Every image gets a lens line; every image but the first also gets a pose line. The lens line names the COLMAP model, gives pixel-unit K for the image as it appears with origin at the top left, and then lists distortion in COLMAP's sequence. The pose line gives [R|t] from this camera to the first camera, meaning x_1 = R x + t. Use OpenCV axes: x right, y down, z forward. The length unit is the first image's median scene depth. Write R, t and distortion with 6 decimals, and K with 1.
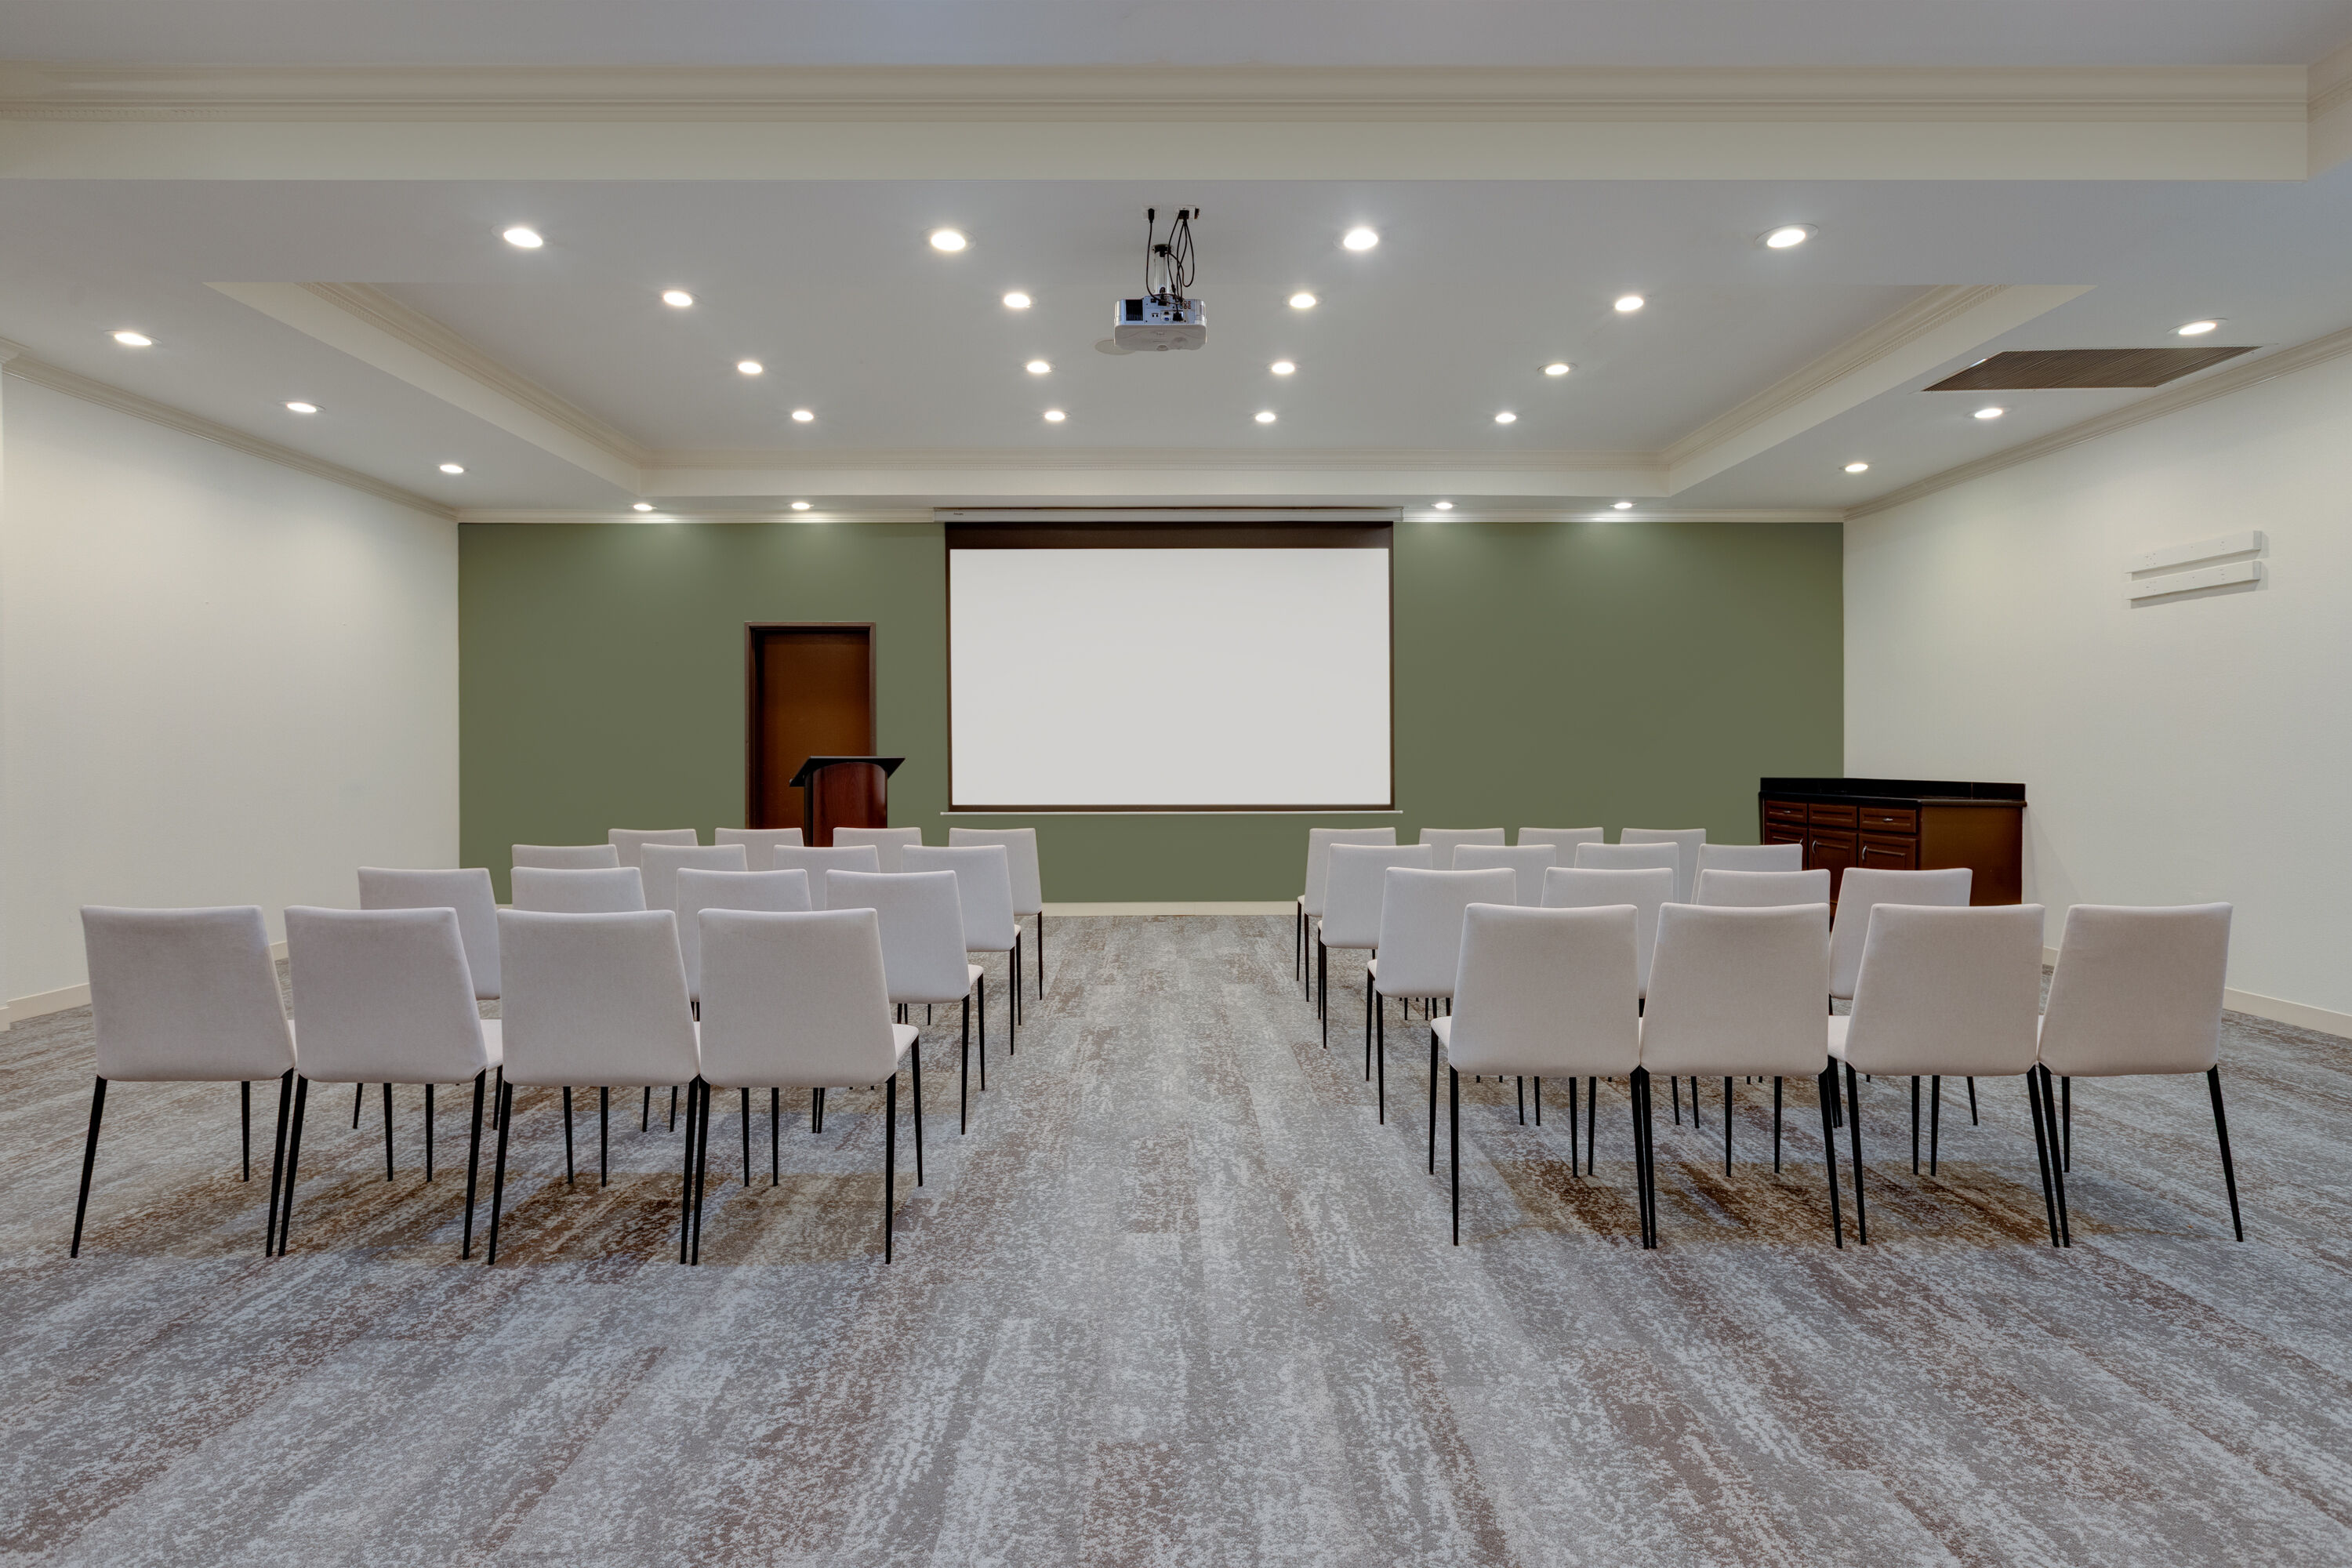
lens RADIAL K [[1164.9, 0, 1173.2], [0, 1164.9, 757.4], [0, 0, 1]] dist [-0.005739, -0.000320]
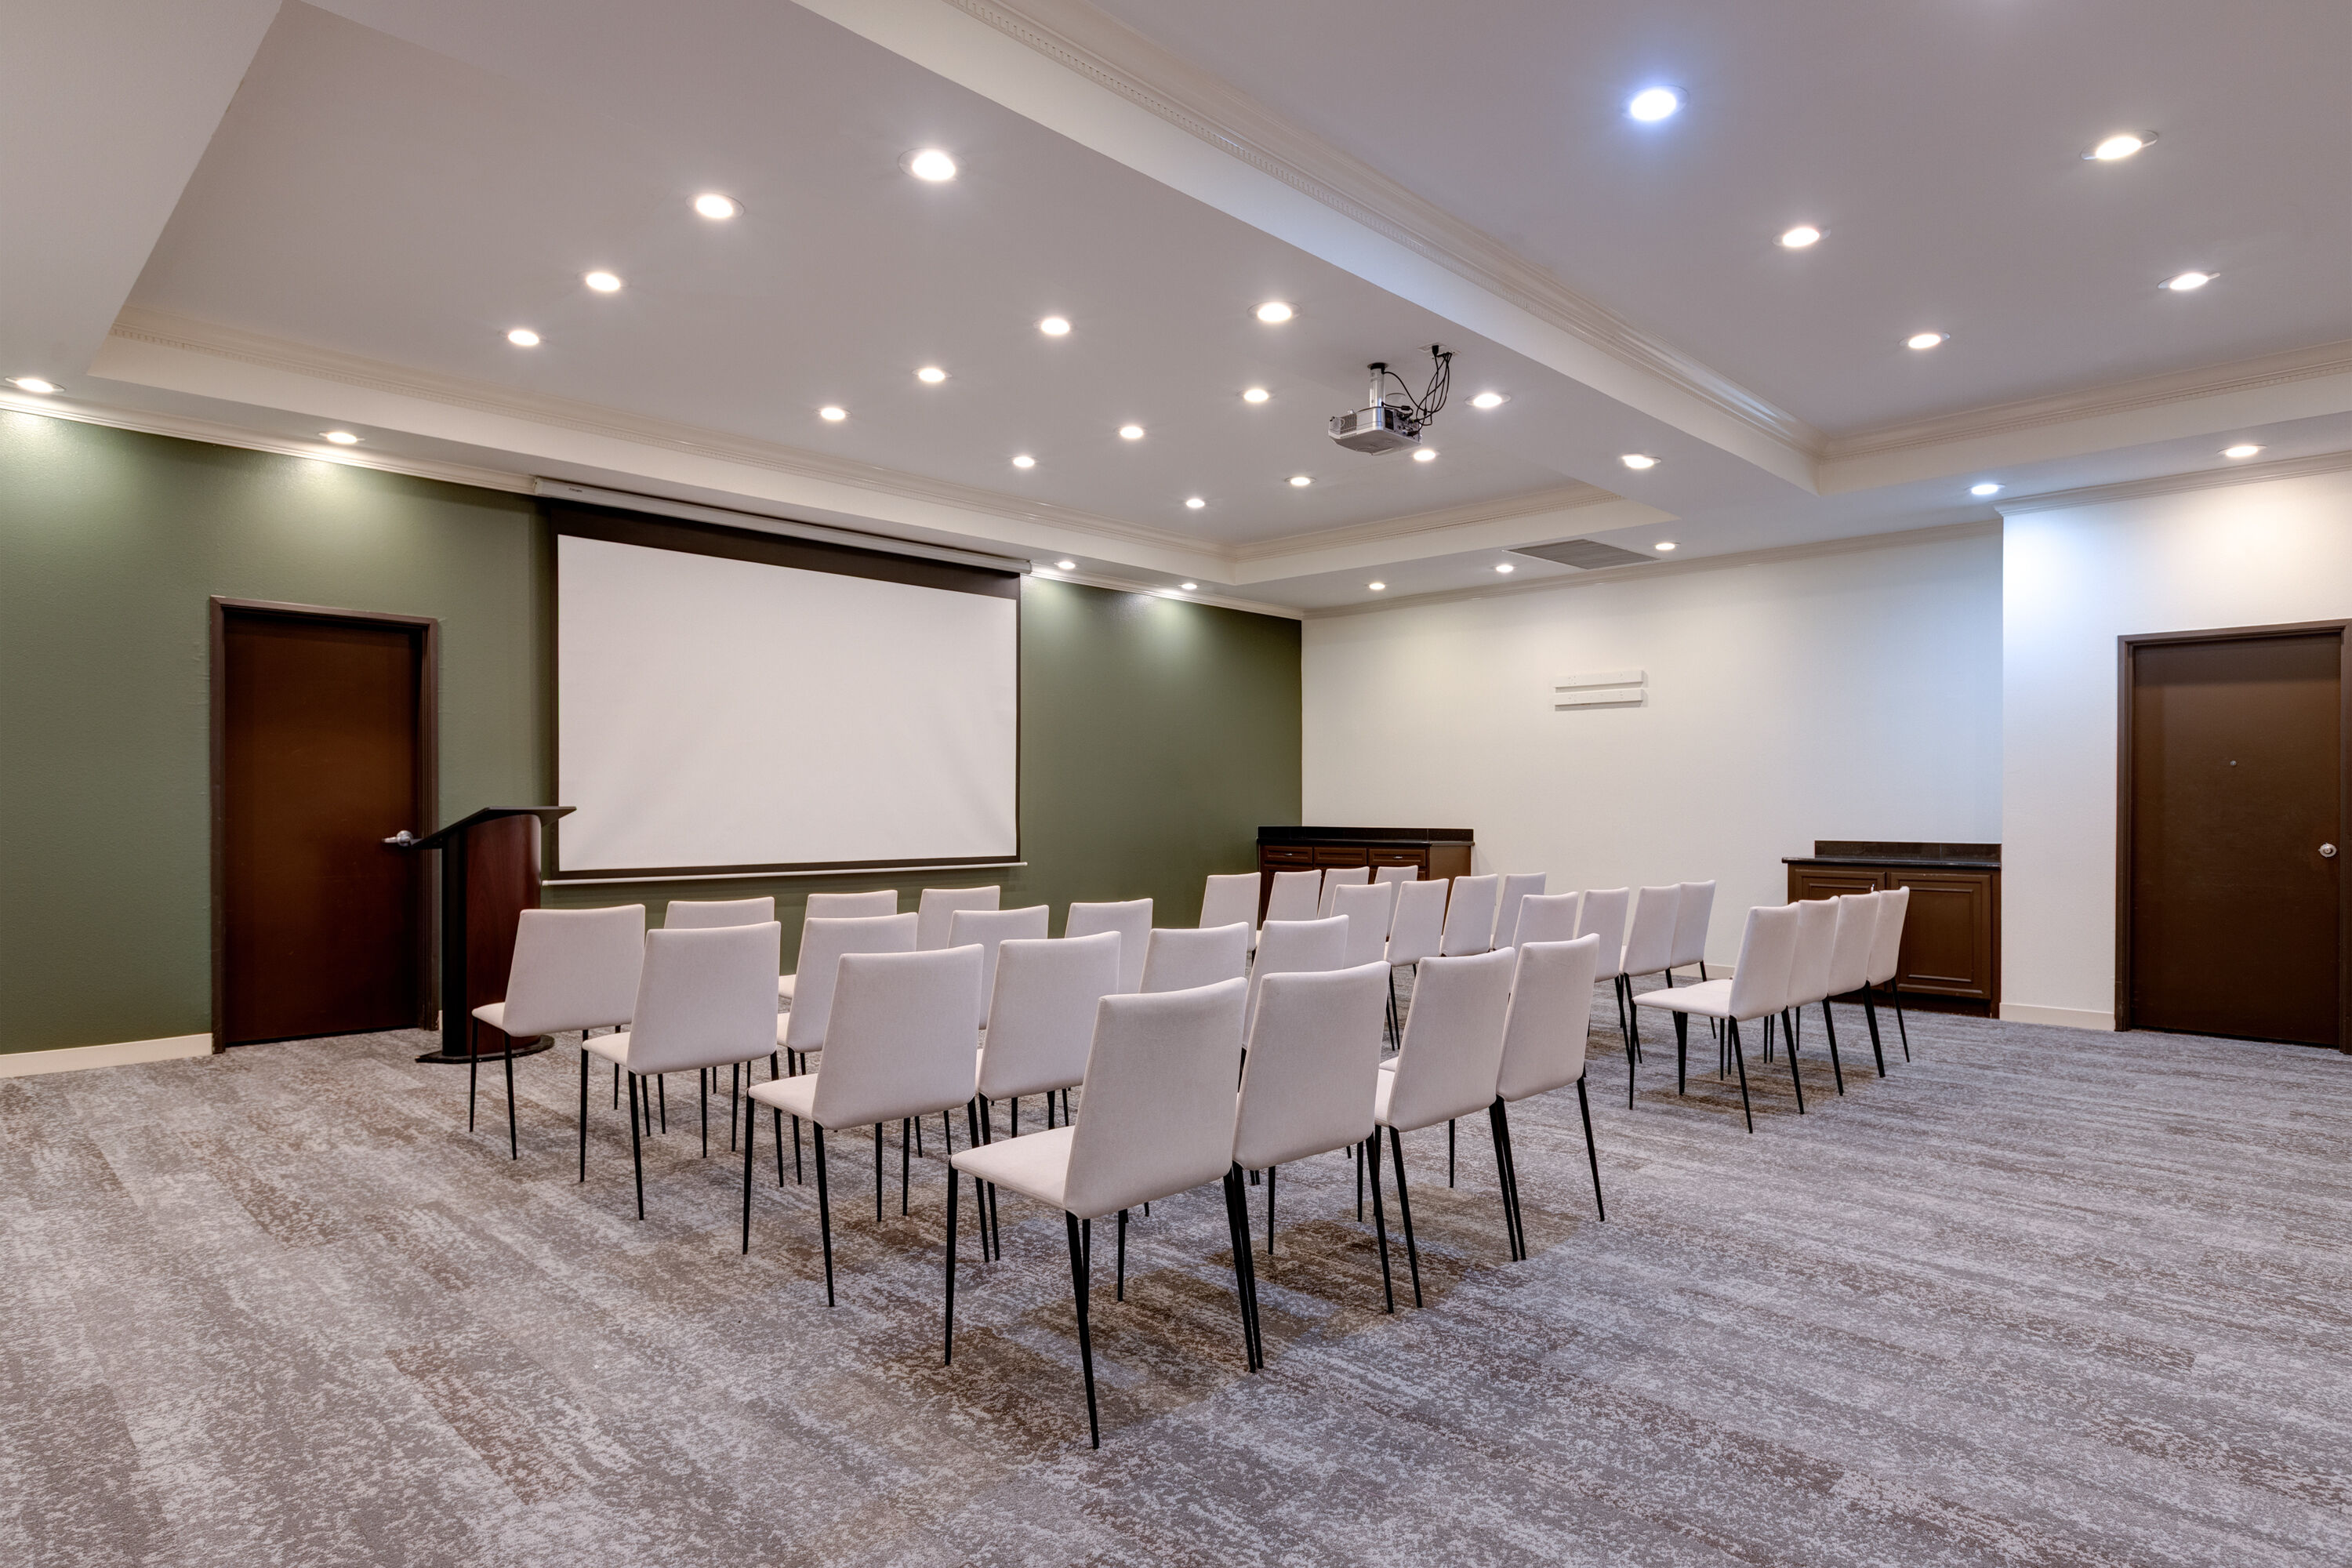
lens RADIAL K [[1299.3, 0, 1175.8], [0, 1299.3, 809.9], [0, 0, 1]] dist [-0.002226, 0.000183]
pose [[0.710712, 0.001183, 0.703482, -0.813873], [-0.003093, 0.999994, 0.001444, -0.002278], [-0.703476, -0.003202, 0.710712, 0.176871]]
